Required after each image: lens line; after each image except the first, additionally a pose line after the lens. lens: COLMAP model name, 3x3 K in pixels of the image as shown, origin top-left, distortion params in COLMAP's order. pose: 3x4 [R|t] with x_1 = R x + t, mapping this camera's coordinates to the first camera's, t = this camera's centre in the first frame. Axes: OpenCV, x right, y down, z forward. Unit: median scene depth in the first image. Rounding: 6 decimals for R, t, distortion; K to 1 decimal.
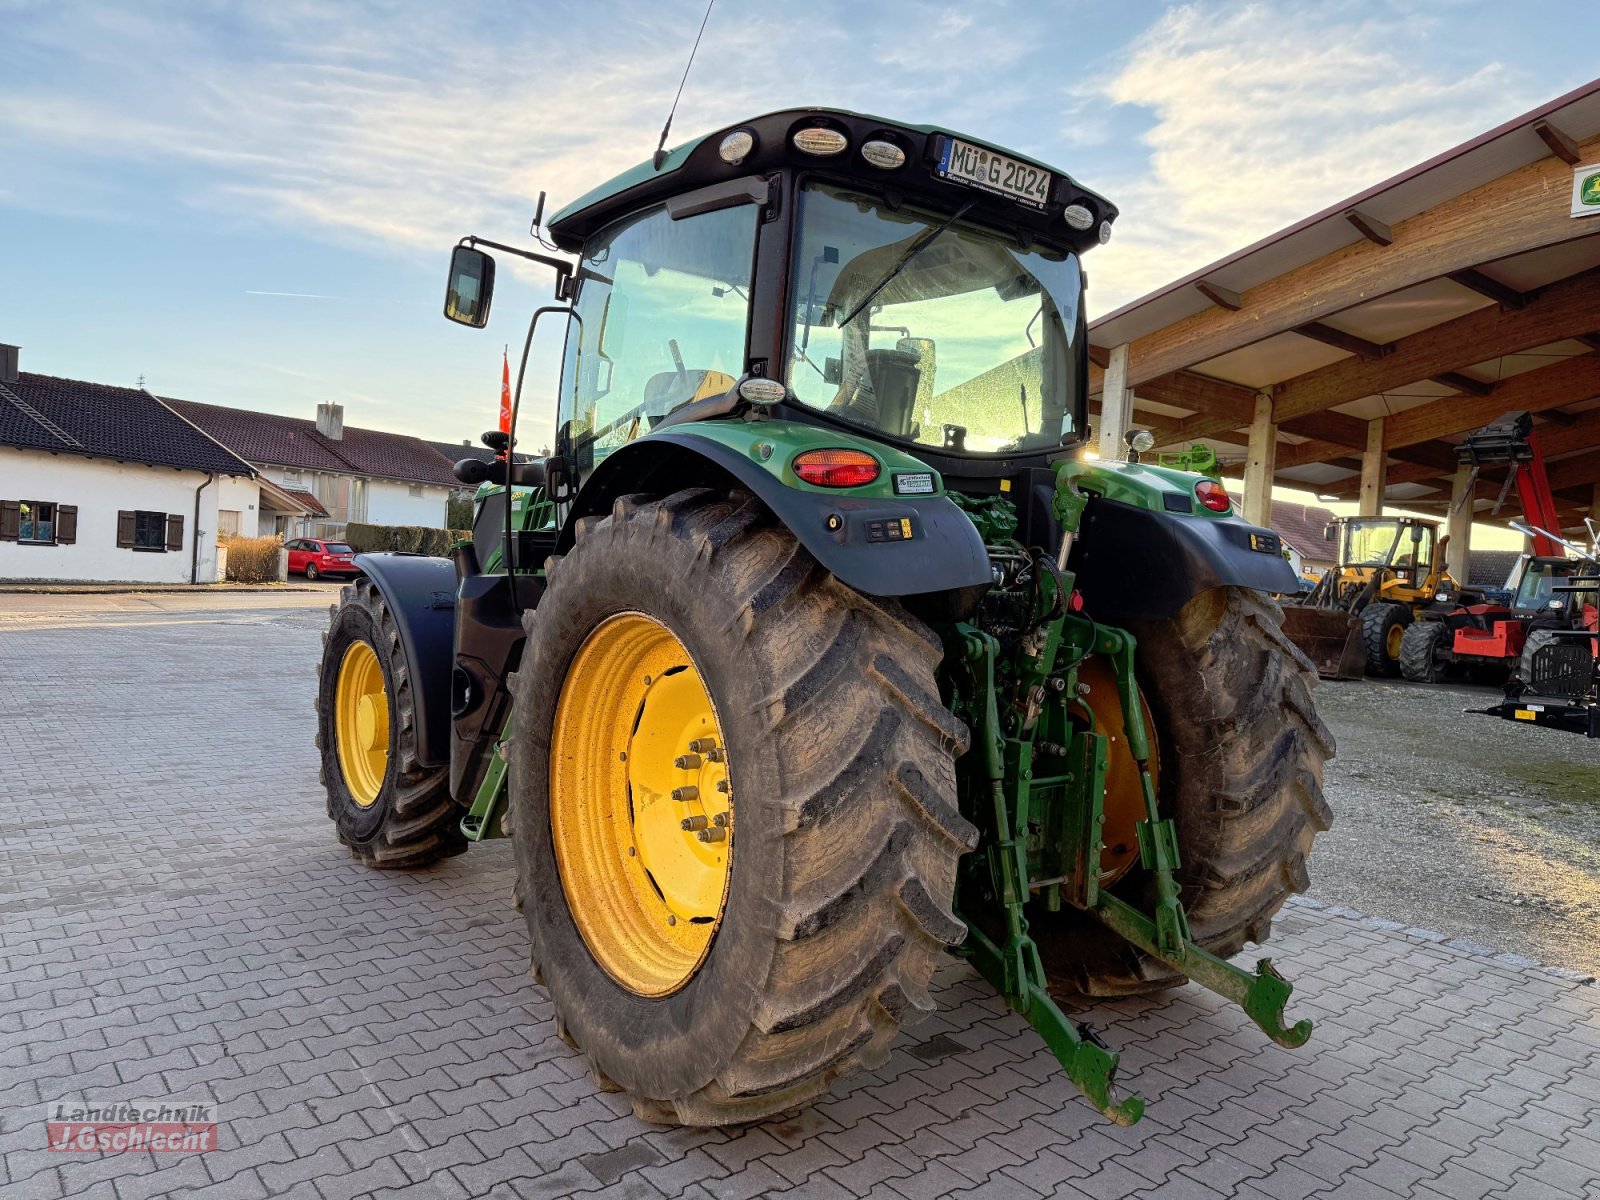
lens RADIAL K [[1124.4, 0, 796.5], [0, 1124.4, 603.7], [0, 0, 1]] dist [0.034284, -0.040151]
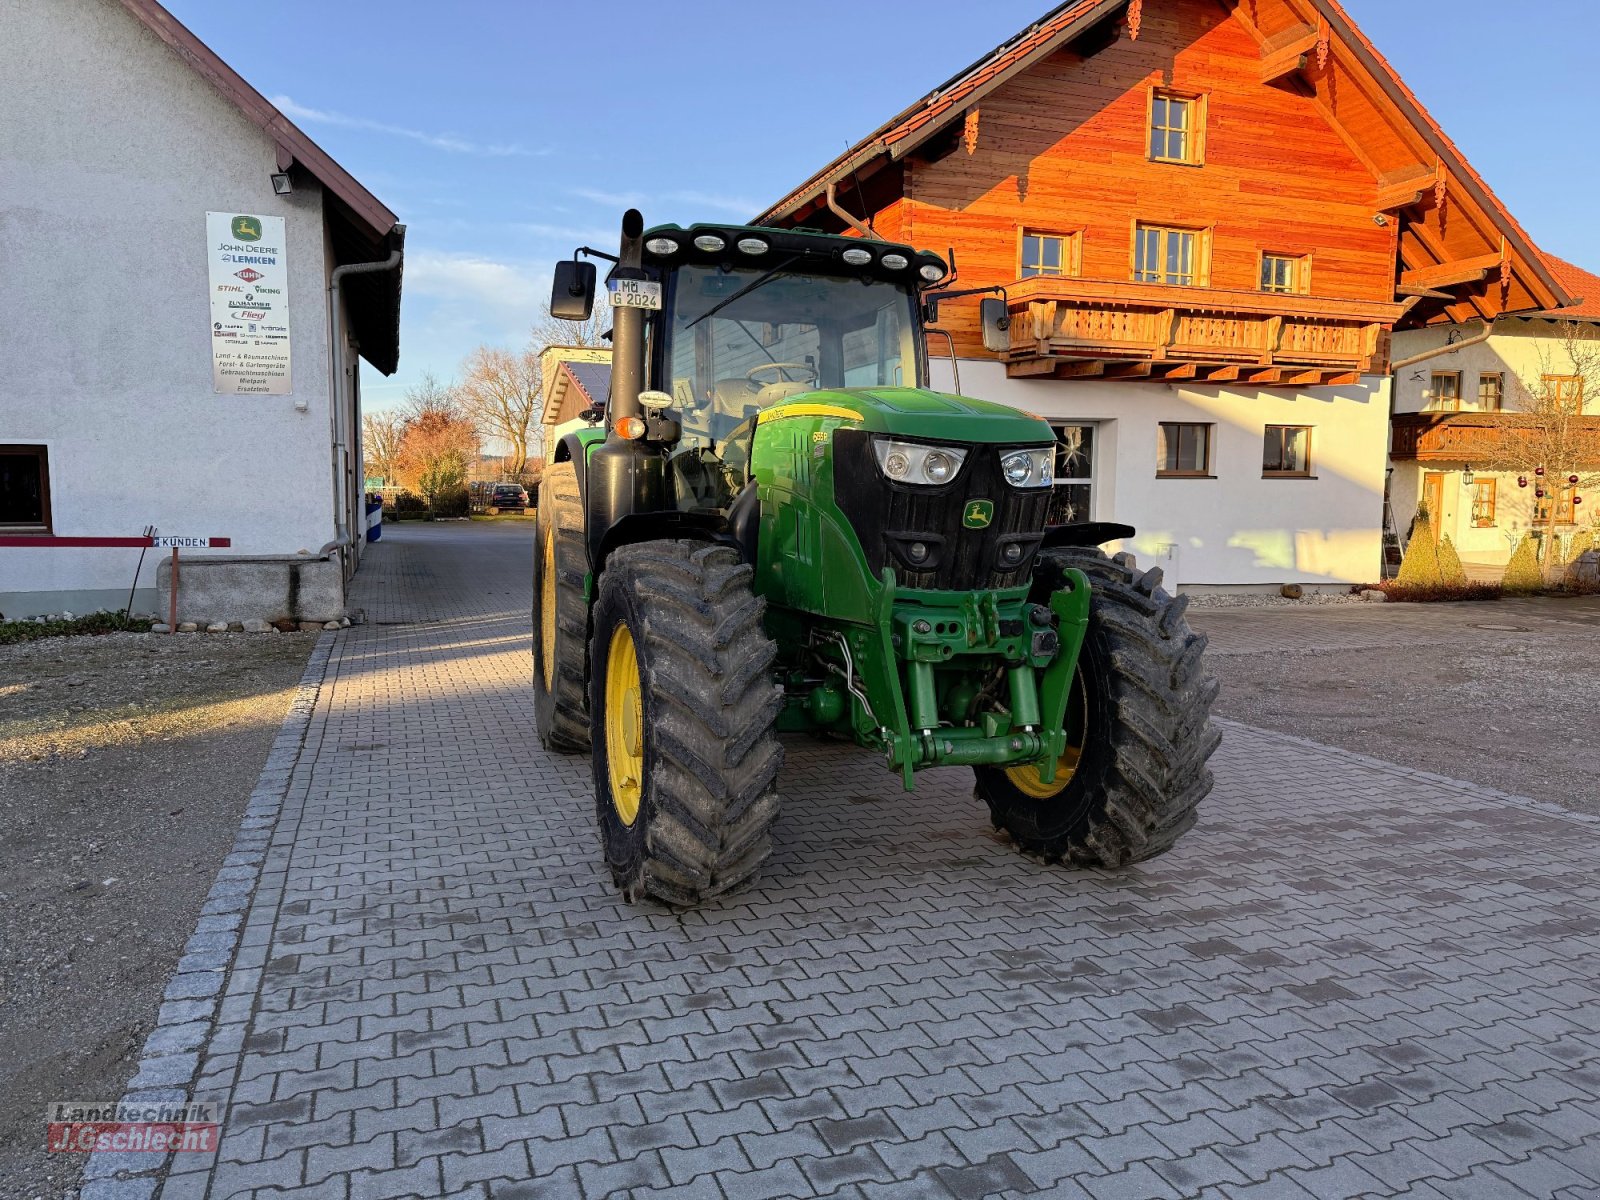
lens RADIAL K [[1124.4, 0, 802.9], [0, 1124.4, 594.9], [0, 0, 1]] dist [0.034284, -0.040151]
pose [[-0.947547, -0.096152, 0.304811, -0.573282], [-0.055531, 0.988698, 0.139254, -0.140367], [-0.314756, 0.115024, -0.942177, 2.684070]]
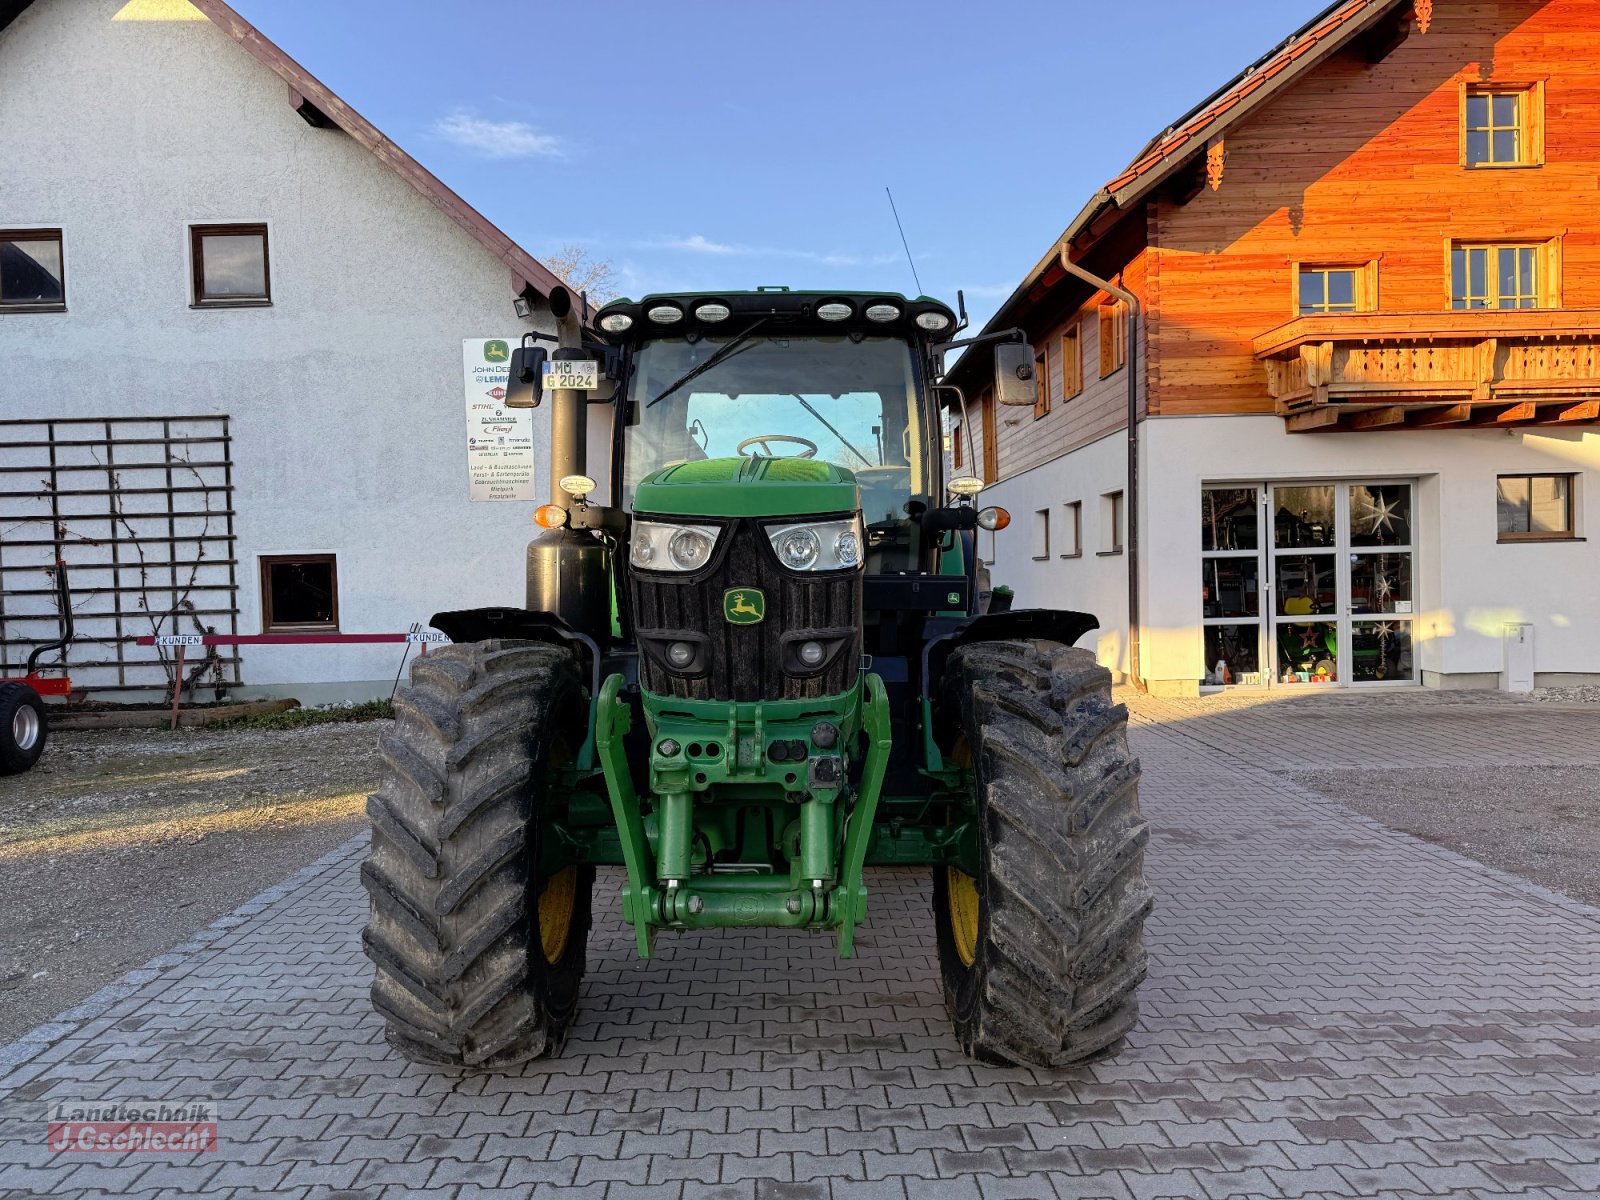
lens RADIAL K [[1124.4, 0, 800.0], [0, 1124.4, 604.2], [0, 0, 1]] dist [0.034284, -0.040151]
pose [[-0.793004, -0.056796, 0.606564, -0.921134], [-0.006754, 0.996403, 0.084469, -0.150277], [-0.609179, 0.062887, -0.790535, 2.291202]]
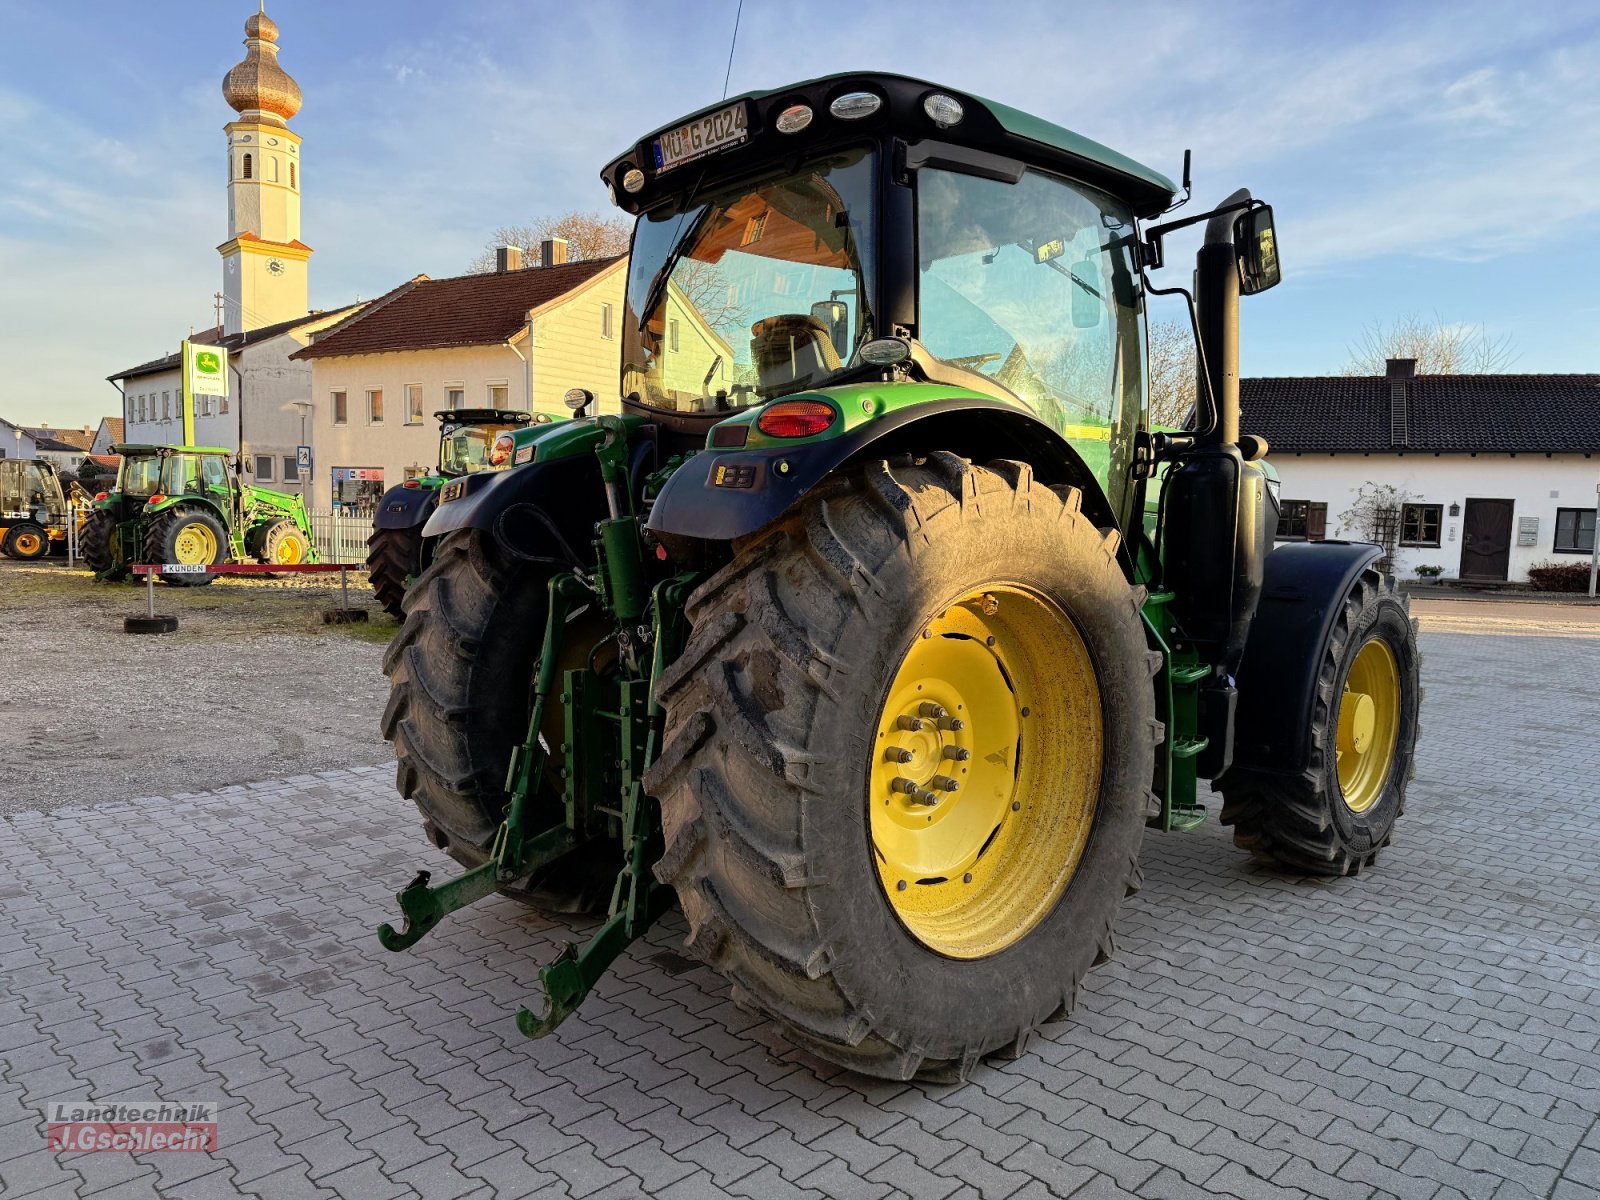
lens RADIAL K [[1124.4, 0, 809.6], [0, 1124.4, 605.0], [0, 0, 1]] dist [0.034284, -0.040151]
pose [[0.110012, 0.030256, -0.993470, 1.130714], [-0.051887, 0.998348, 0.024659, 0.013320], [0.992575, 0.048835, 0.111400, 0.926616]]
